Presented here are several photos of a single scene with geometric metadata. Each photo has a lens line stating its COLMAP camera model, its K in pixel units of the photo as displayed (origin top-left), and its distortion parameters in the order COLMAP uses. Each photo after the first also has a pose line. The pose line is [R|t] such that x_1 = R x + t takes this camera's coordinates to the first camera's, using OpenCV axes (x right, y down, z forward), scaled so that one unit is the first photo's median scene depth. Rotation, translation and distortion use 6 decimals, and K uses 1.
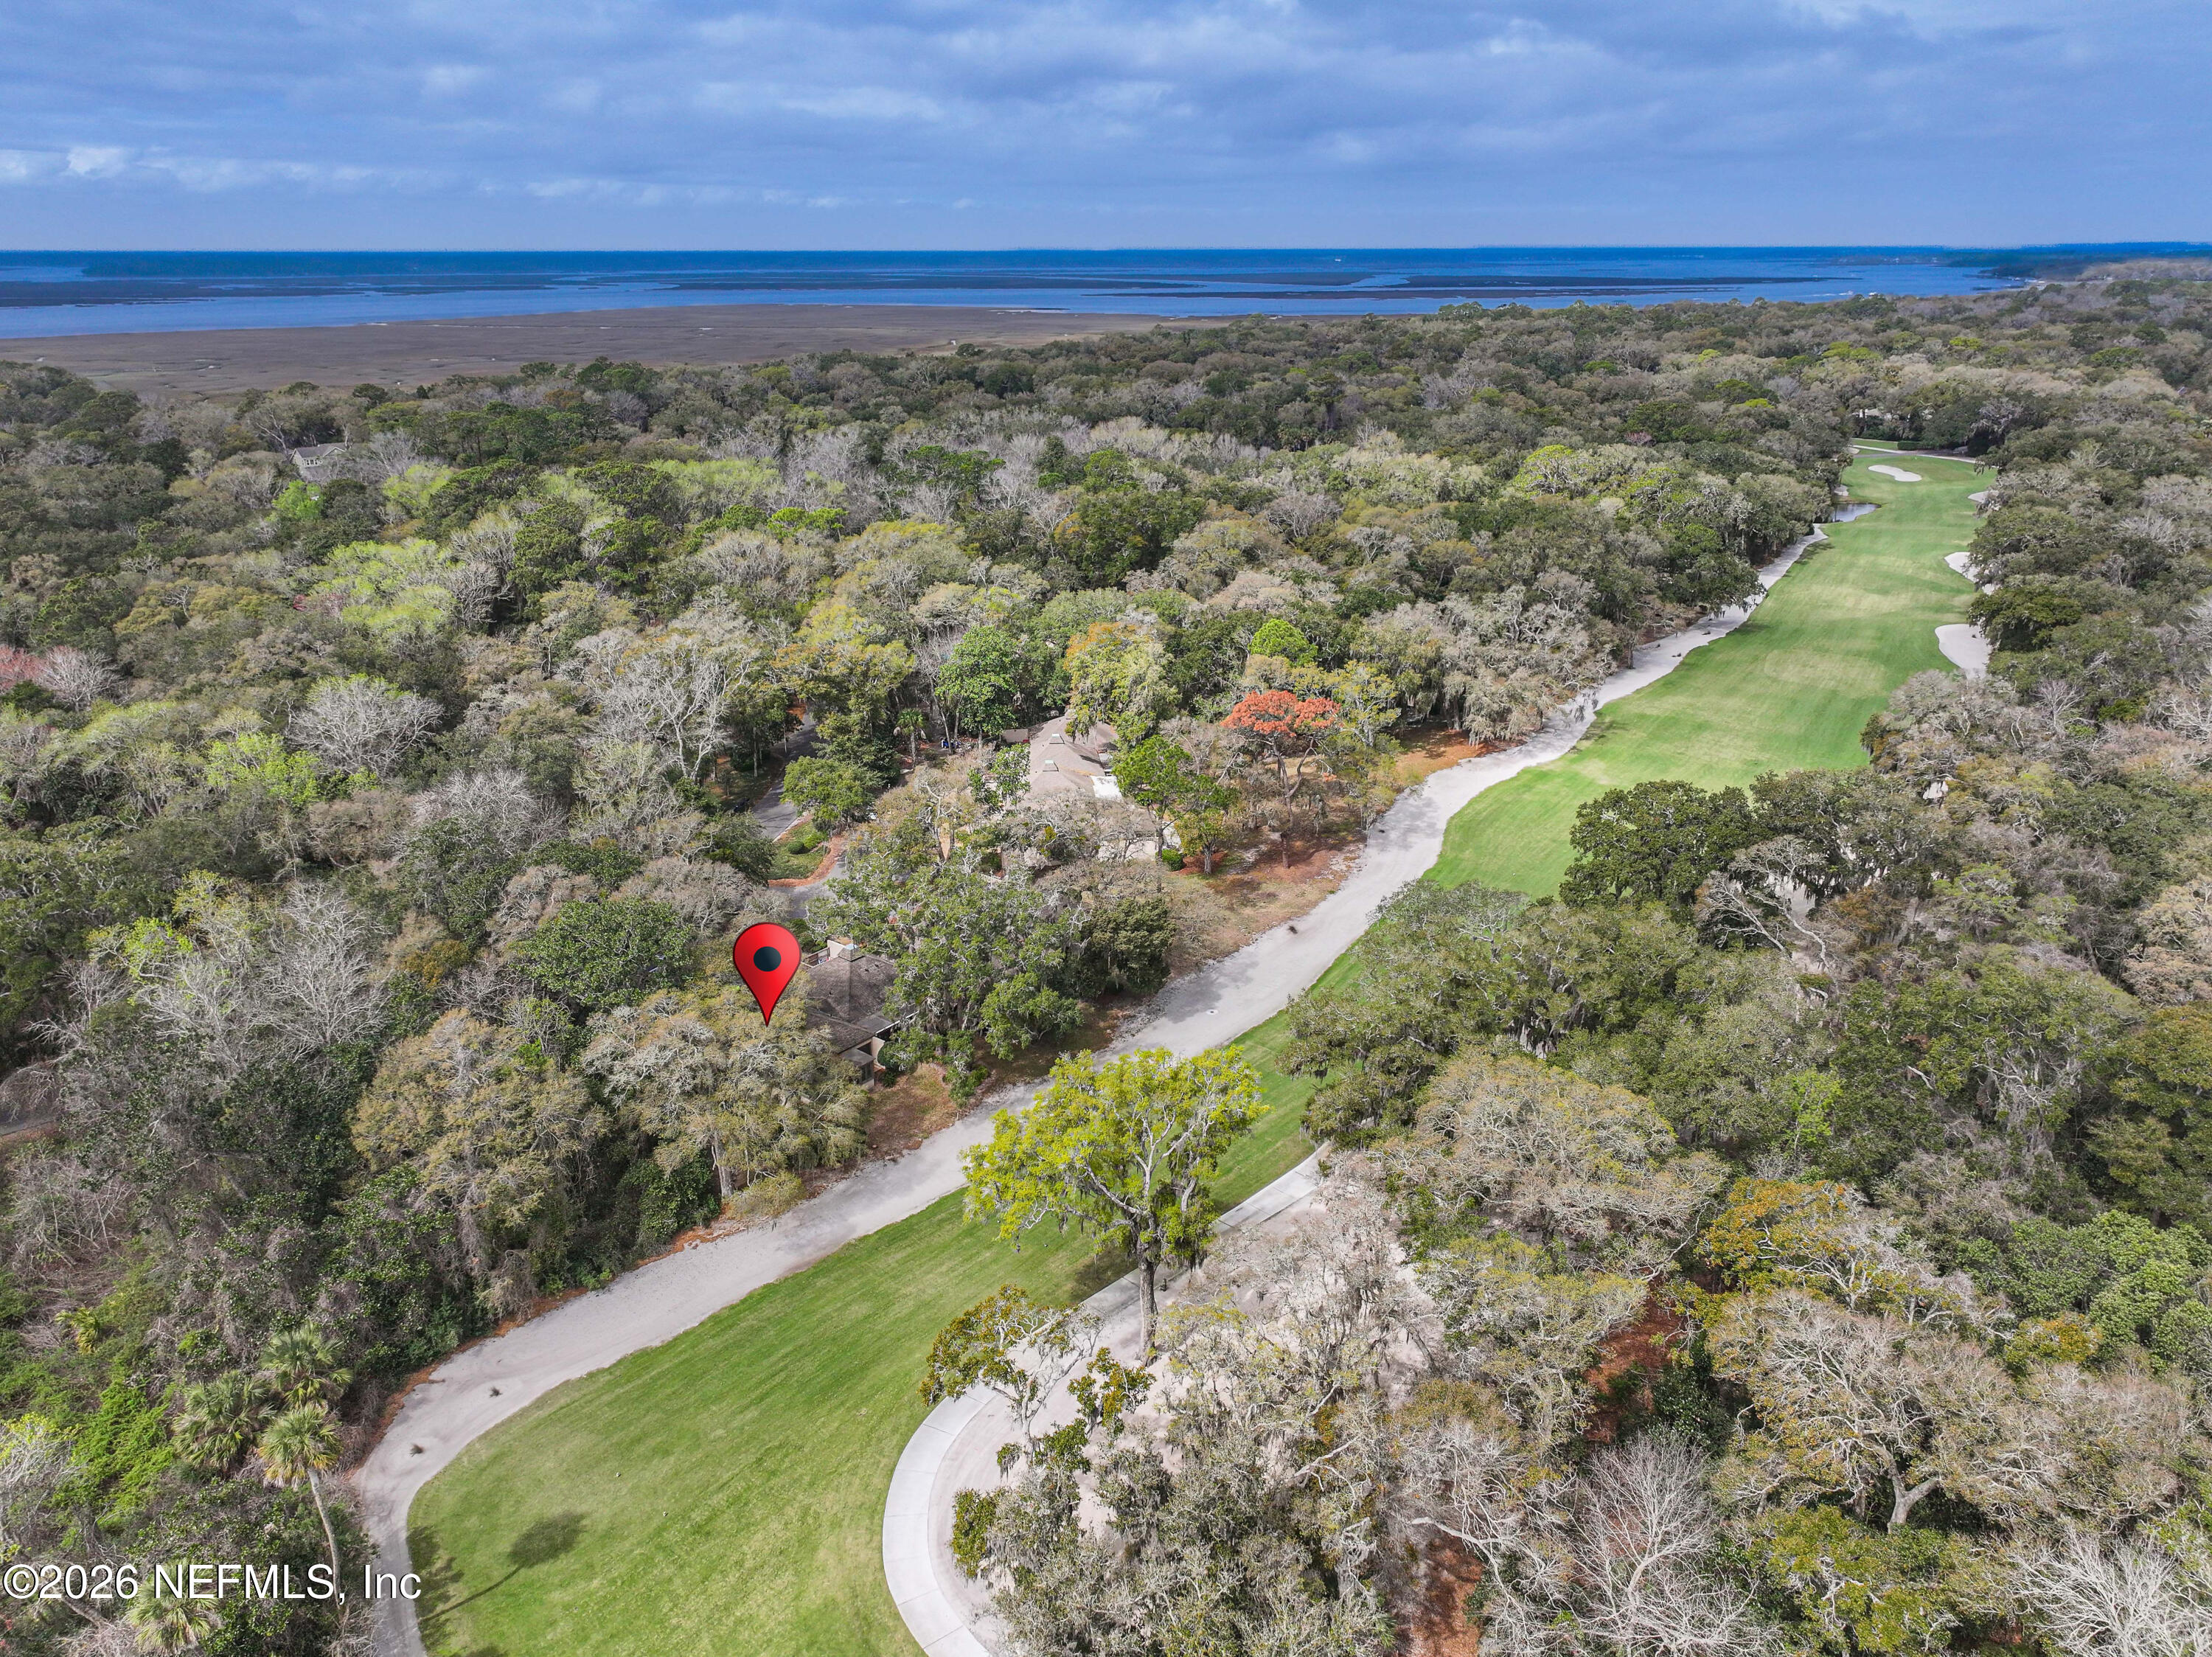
lens RADIAL K [[1559.8, 0, 1111.4], [0, 1559.8, 798.7], [0, 0, 1]] dist [-0.006329, 0.019414]
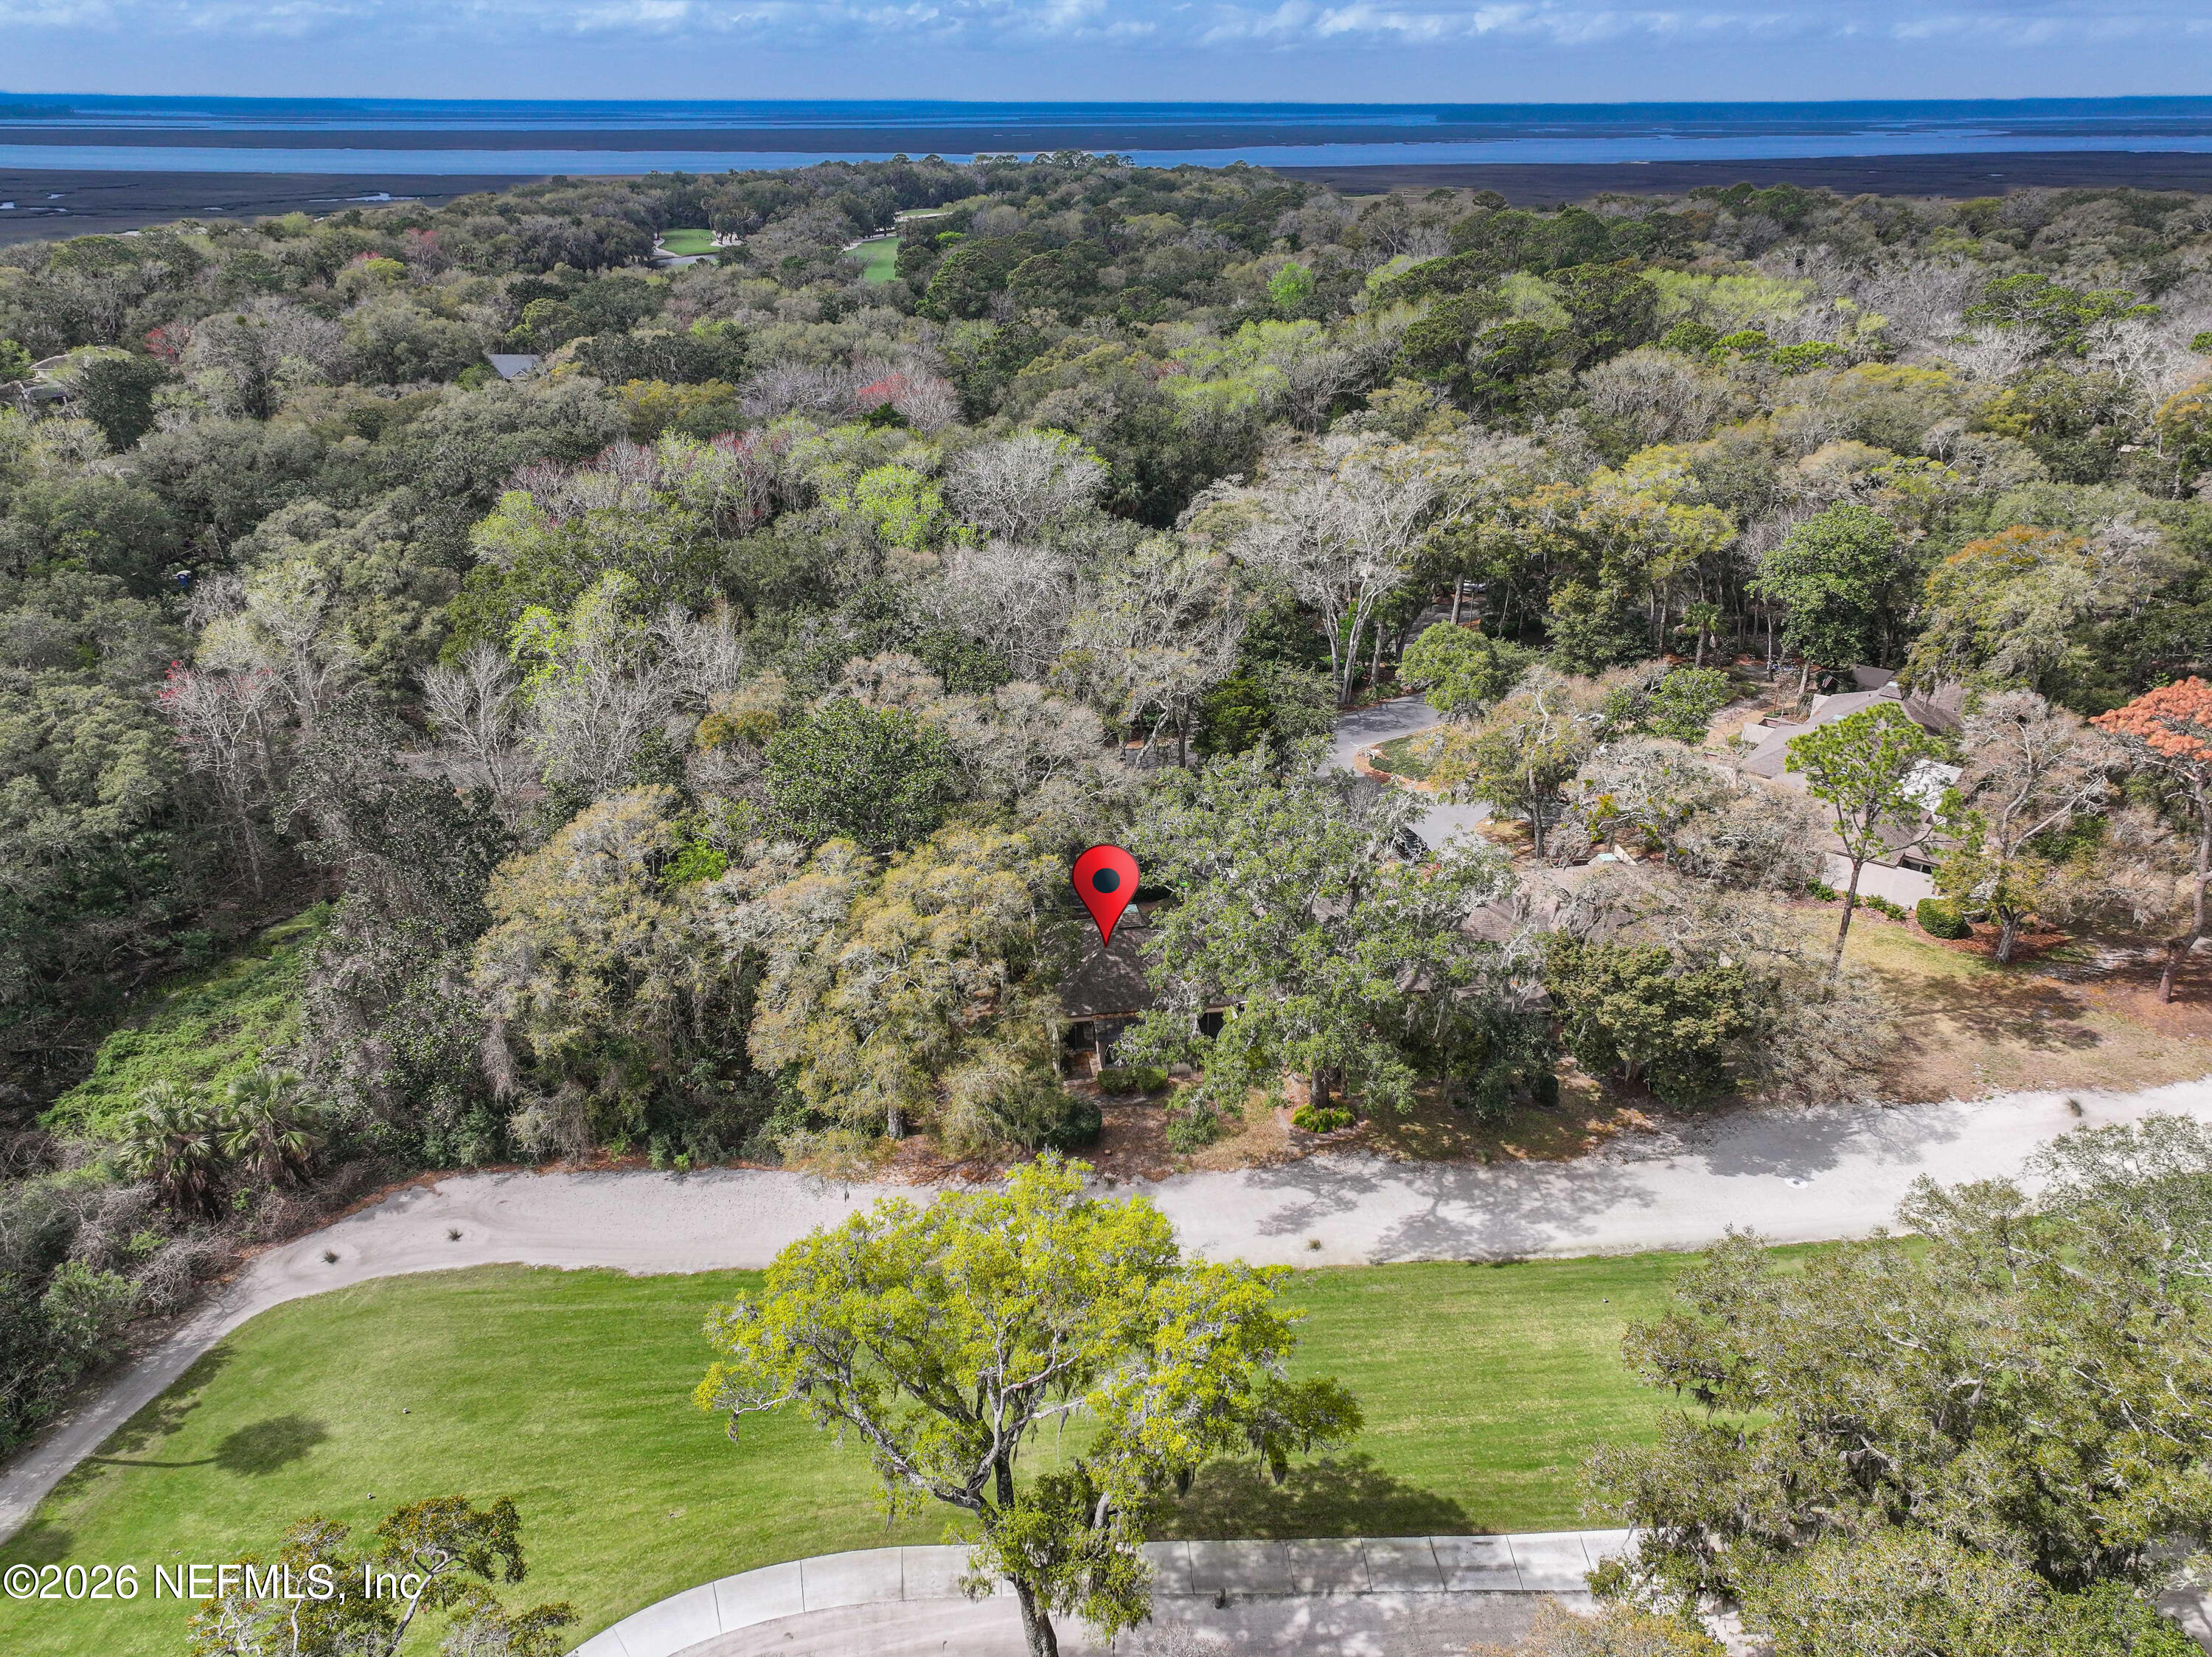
lens RADIAL K [[1559.8, 0, 1111.4], [0, 1559.8, 798.7], [0, 0, 1]] dist [-0.006329, 0.019414]
pose [[0.722592, 0.280173, -0.631953, 0.179711], [-0.227983, 0.959623, 0.164762, -0.032202], [0.652599, 0.025019, 0.757291, 0.343945]]
